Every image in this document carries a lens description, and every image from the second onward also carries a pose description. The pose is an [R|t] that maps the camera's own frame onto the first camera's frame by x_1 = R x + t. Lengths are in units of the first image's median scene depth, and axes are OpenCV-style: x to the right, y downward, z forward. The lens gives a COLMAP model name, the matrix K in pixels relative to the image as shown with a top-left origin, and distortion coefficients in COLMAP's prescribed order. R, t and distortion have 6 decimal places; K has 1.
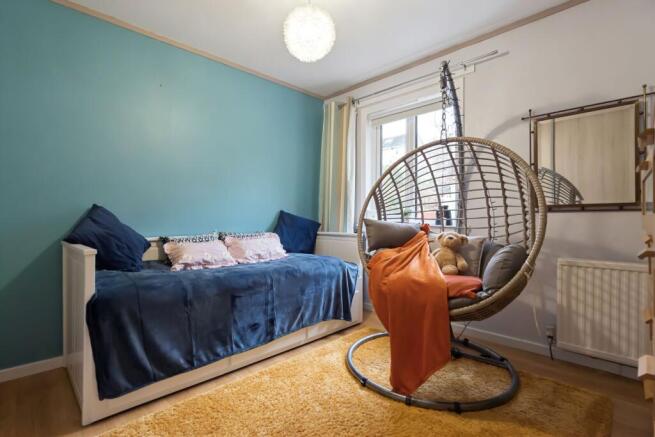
lens RADIAL K [[313.9, 0, 322.2], [0, 313.9, 218.9], [0, 0, 1]] dist [0.000260, 0.000017]
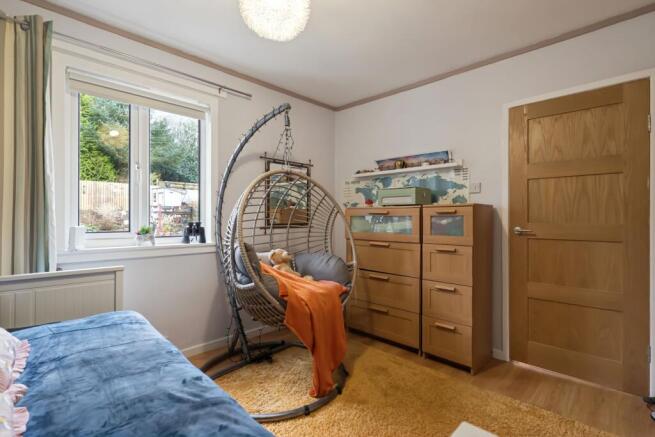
lens RADIAL K [[313.9, 0, 322.2], [0, 313.9, 218.9], [0, 0, 1]] dist [0.000260, 0.000017]
pose [[-0.003554, 0.001060, 0.999993, -0.754448], [0.003005, 0.999995, -0.001049, -0.066739], [-0.999989, 0.003001, -0.003557, 0.857196]]
